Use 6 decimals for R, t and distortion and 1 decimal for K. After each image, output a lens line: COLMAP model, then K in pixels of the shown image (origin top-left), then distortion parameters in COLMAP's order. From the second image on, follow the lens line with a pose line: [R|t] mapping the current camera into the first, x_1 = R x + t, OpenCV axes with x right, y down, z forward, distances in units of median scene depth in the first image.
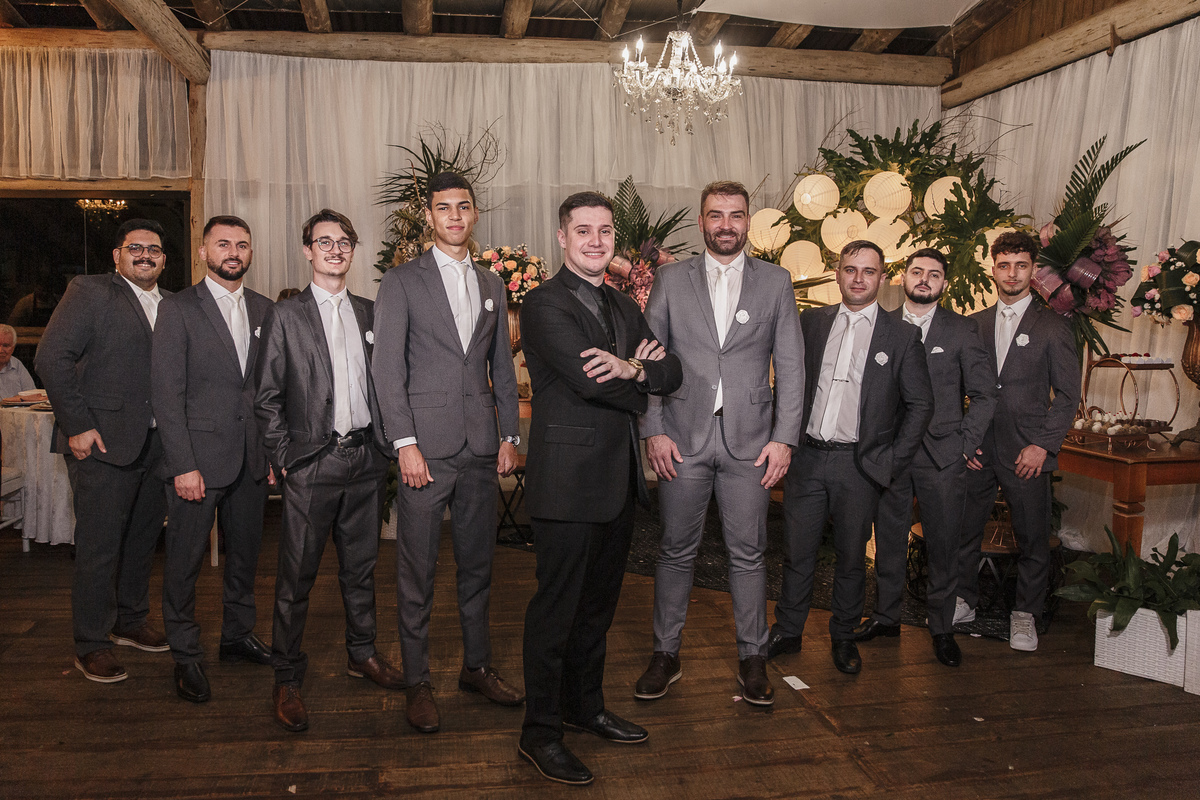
lens RADIAL K [[822.2, 0, 589.2], [0, 822.2, 390.8], [0, 0, 1]] dist [-0.092343, 0.044588]
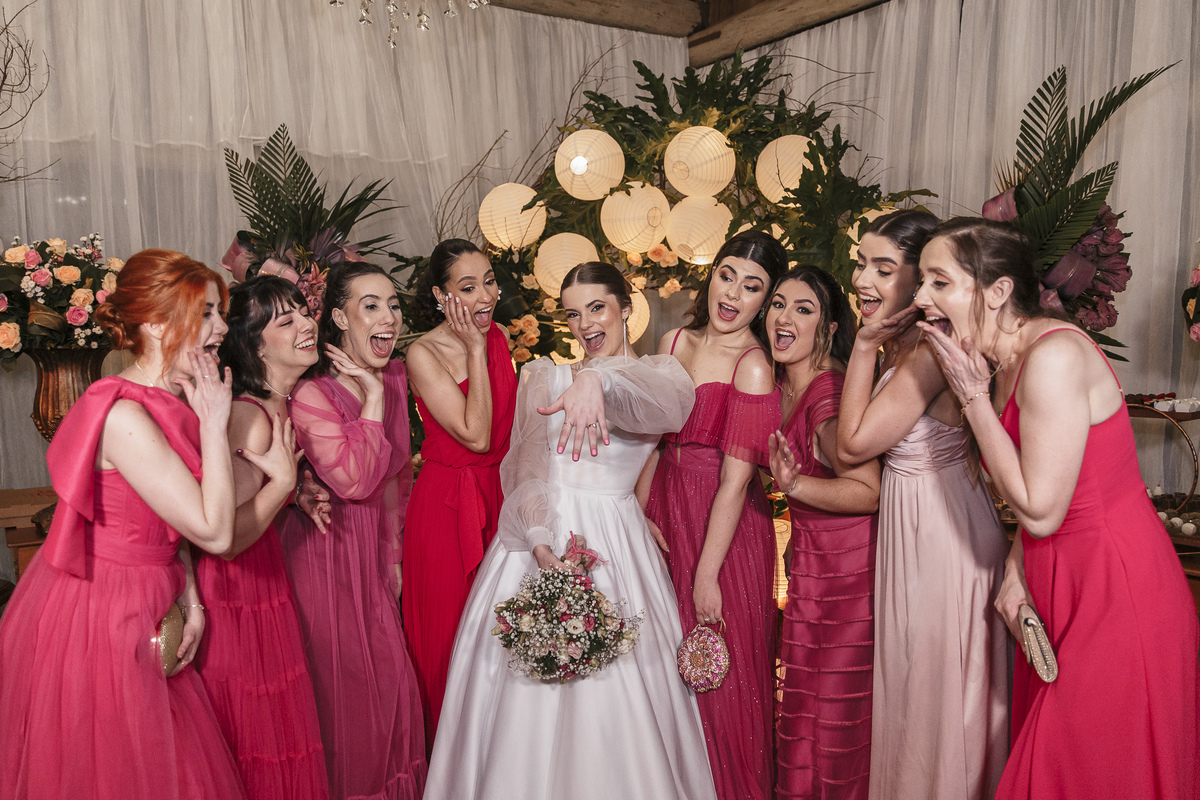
lens RADIAL K [[928.1, 0, 567.7], [0, 928.1, 386.5], [0, 0, 1]] dist [-0.070802, 0.017437]
pose [[0.919276, -0.052572, 0.390087, -0.030868], [0.068063, 0.997343, -0.025986, -0.043902], [-0.387685, 0.050439, 0.920411, 0.330508]]
